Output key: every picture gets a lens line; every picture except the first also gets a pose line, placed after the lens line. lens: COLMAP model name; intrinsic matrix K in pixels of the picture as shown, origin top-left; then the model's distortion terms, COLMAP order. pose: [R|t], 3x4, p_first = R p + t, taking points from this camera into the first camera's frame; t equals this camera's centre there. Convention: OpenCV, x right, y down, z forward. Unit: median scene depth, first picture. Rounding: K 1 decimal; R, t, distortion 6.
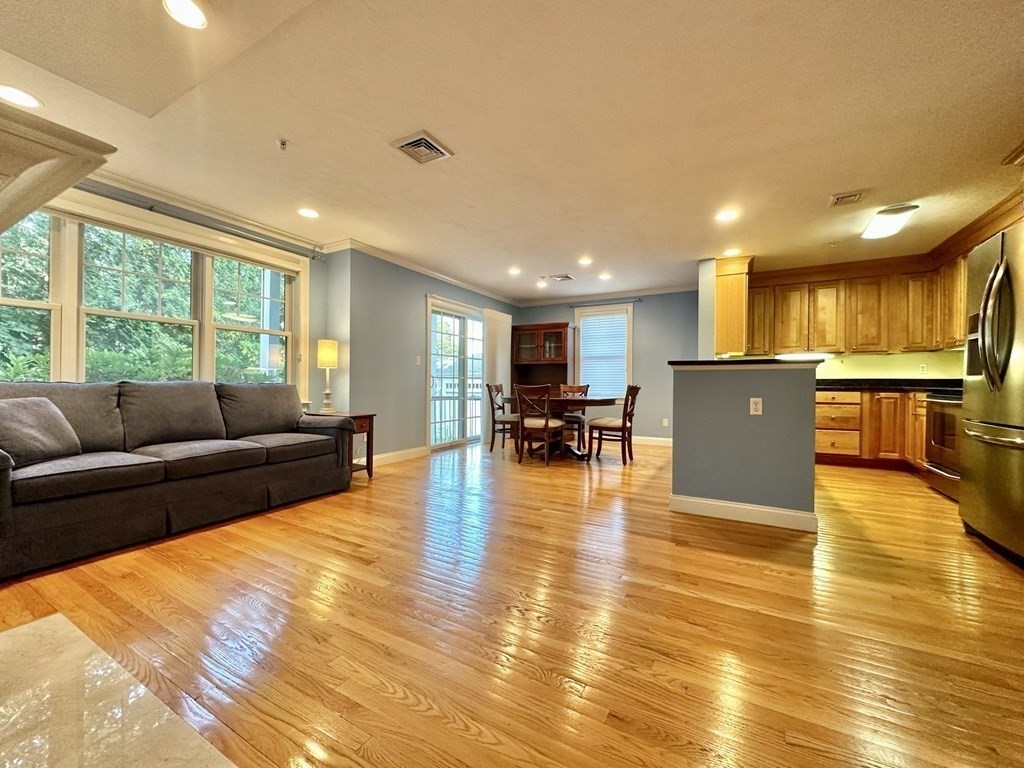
lens RADIAL K [[407.6, 0, 512.2], [0, 407.6, 384.3], [0, 0, 1]] dist [-0.006585, 0.001389]
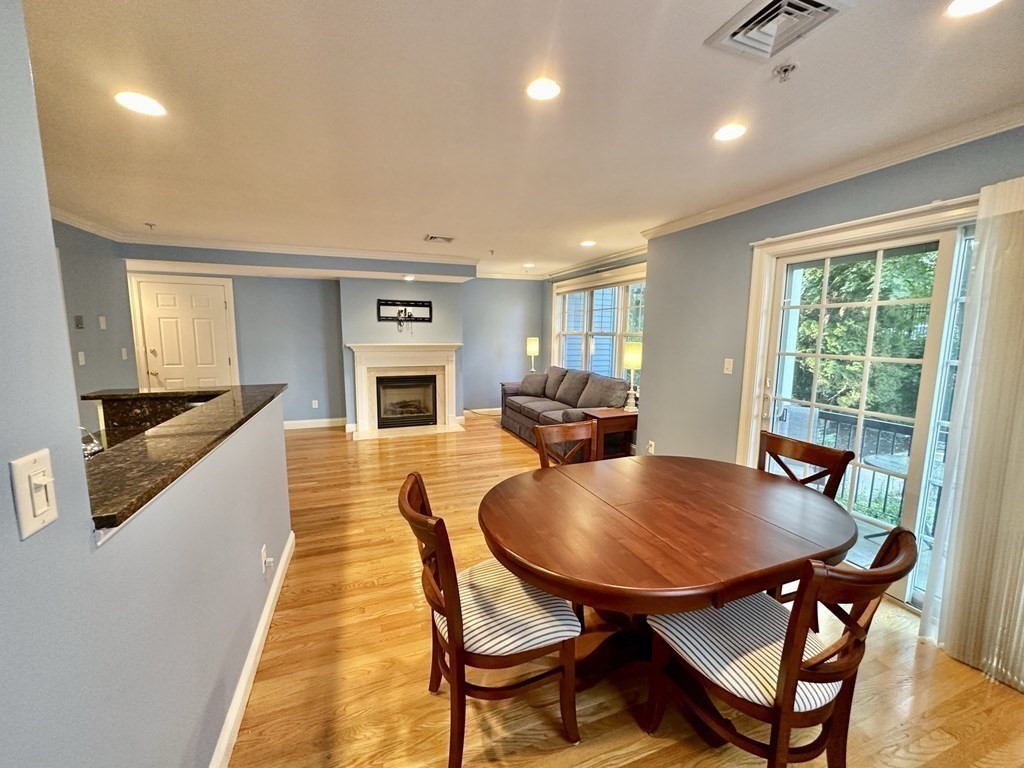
lens RADIAL K [[407.6, 0, 513.5], [0, 407.6, 385.3], [0, 0, 1]] dist [-0.006585, 0.001389]
pose [[-0.644747, 0.089992, -0.759080, 0.555272], [-0.013822, 0.991511, 0.129287, -0.132164], [0.764271, 0.093850, -0.638029, 1.466258]]
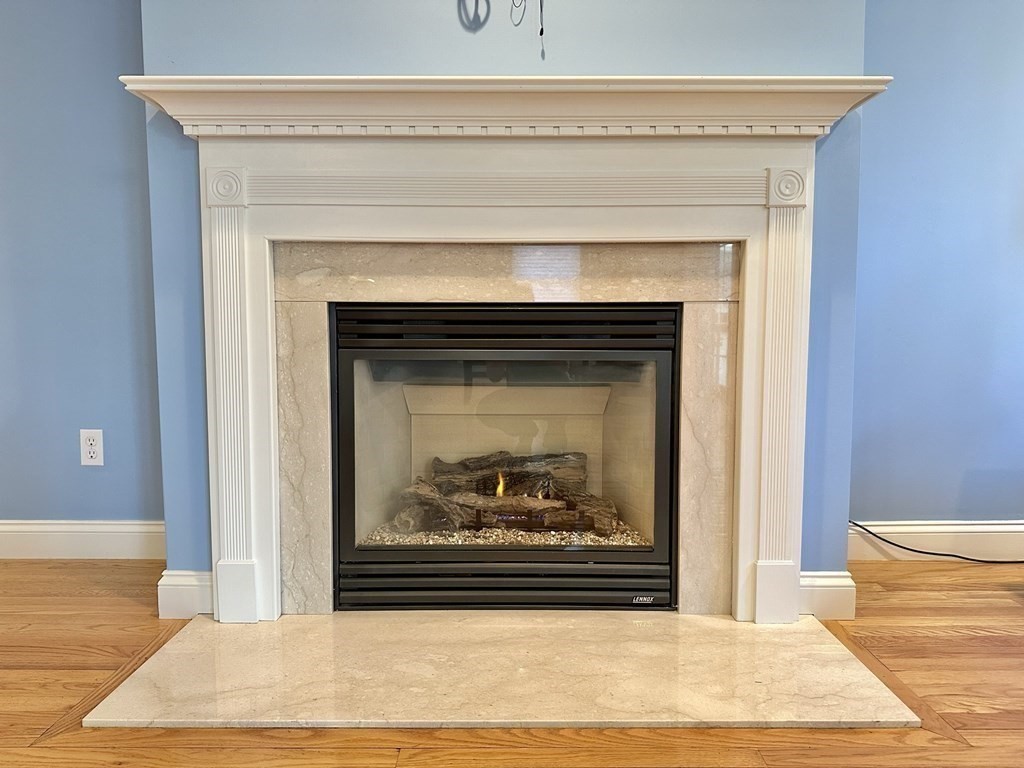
lens RADIAL K [[711.2, 0, 512.5], [0, 711.2, 382.5], [0, 0, 1]] dist [0.069574, -0.096053]
pose [[-0.873329, 0.029514, -0.486236, -0.129138], [-0.007285, 0.997260, 0.073618, 0.050148], [0.487076, 0.067835, -0.870721, 0.583390]]
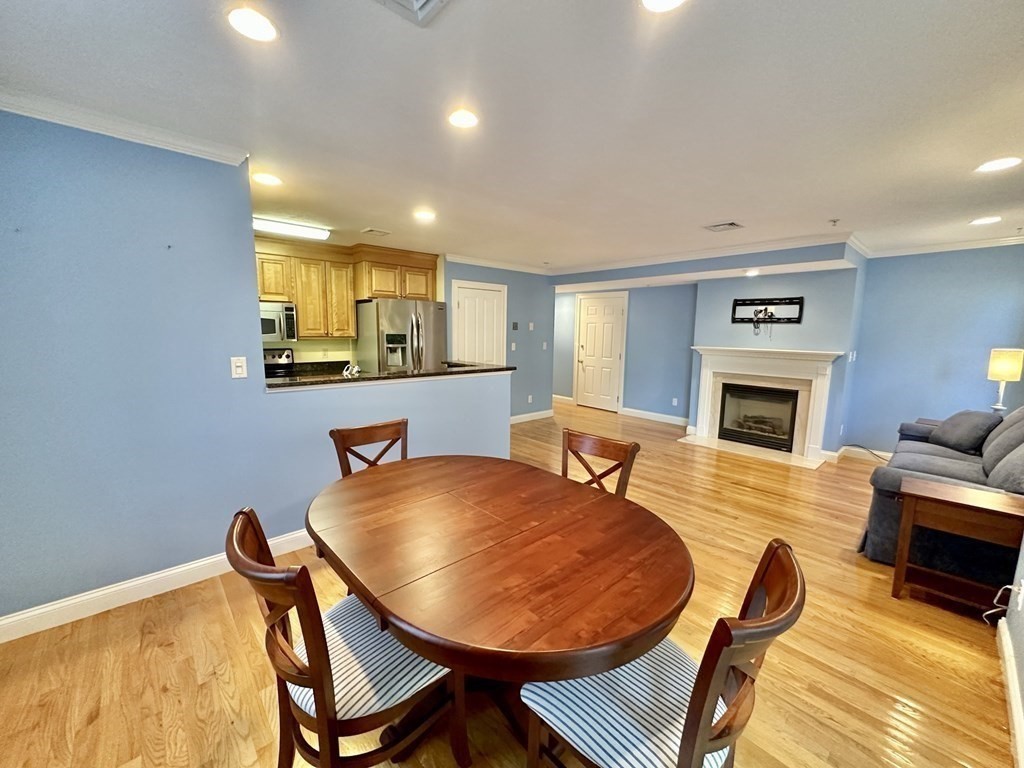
lens RADIAL K [[407.6, 0, 508.7], [0, 407.6, 383.9], [0, 0, 1]] dist [-0.006585, 0.001389]
pose [[-0.946604, -0.063142, 0.316156, 0.003175], [-0.020583, 0.990469, 0.136187, -0.133468], [-0.321741, 0.122408, -0.938882, 1.663716]]
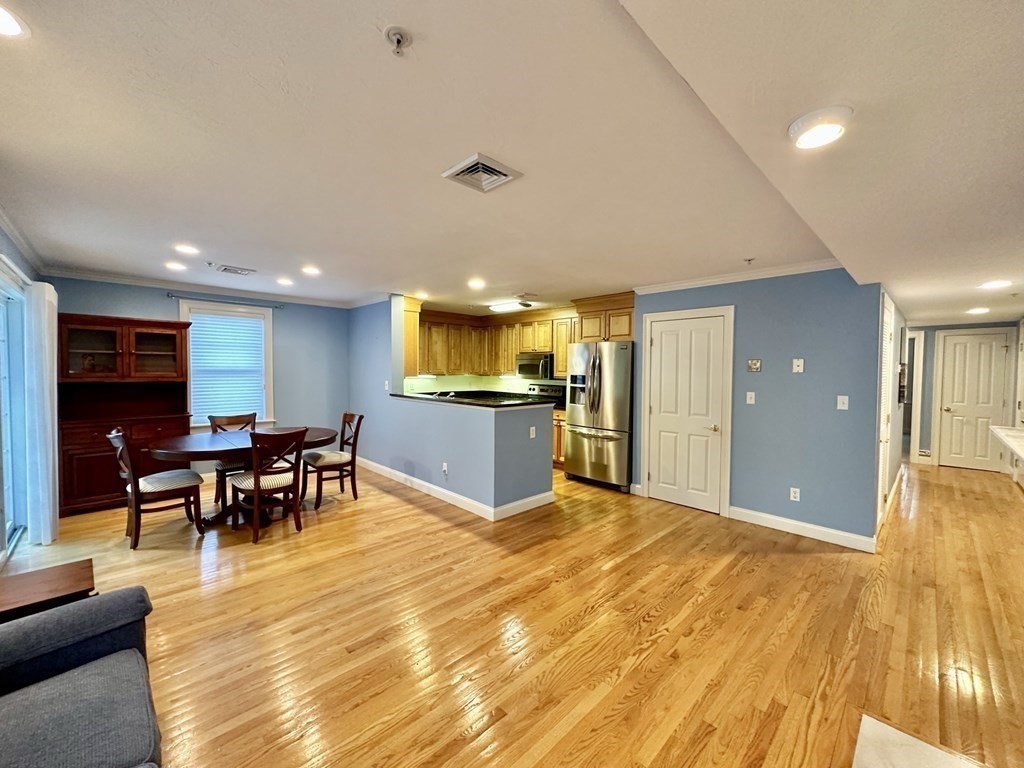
lens RADIAL K [[407.6, 0, 512.6], [0, 407.6, 385.1], [0, 0, 1]] dist [-0.006585, 0.001389]
pose [[0.280499, -0.039779, 0.959030, -0.610909], [-0.008219, 0.999005, 0.043841, -0.131808], [-0.959819, -0.020179, 0.279893, 0.454305]]
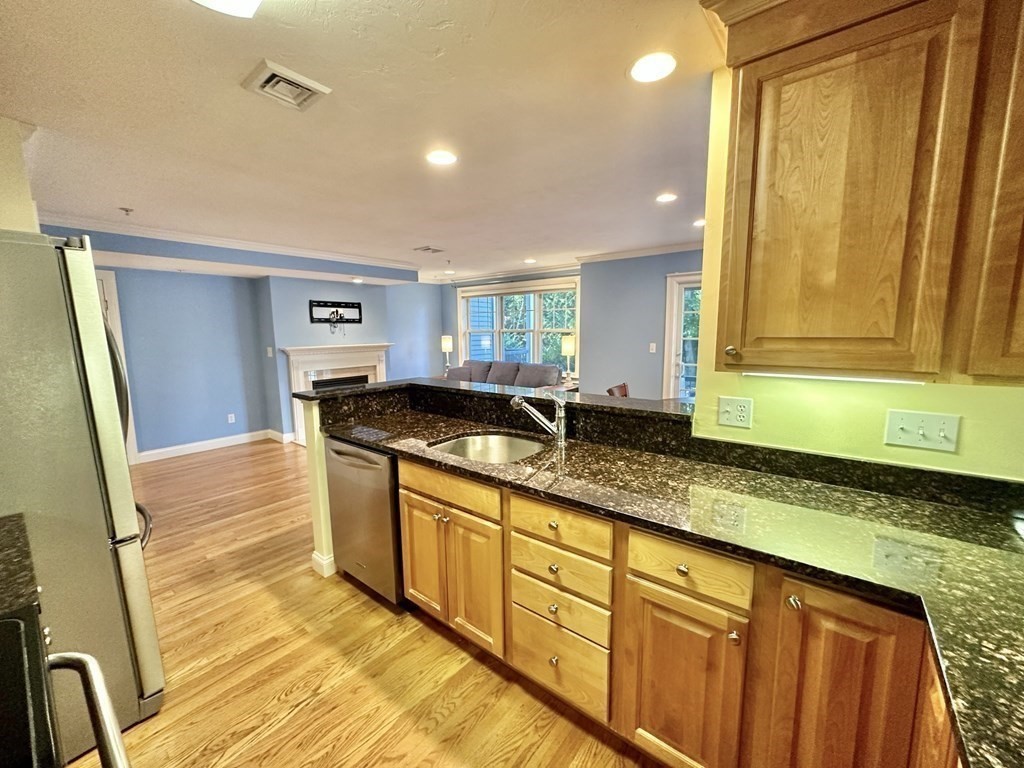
lens RADIAL K [[407.6, 0, 513.3], [0, 407.6, 384.5], [0, 0, 1]] dist [-0.006585, 0.001389]
pose [[-0.162095, 0.129145, -0.978288, 1.022357], [0.009669, 0.991559, 0.129295, -0.128600], [0.986728, 0.011499, -0.161975, 1.062272]]
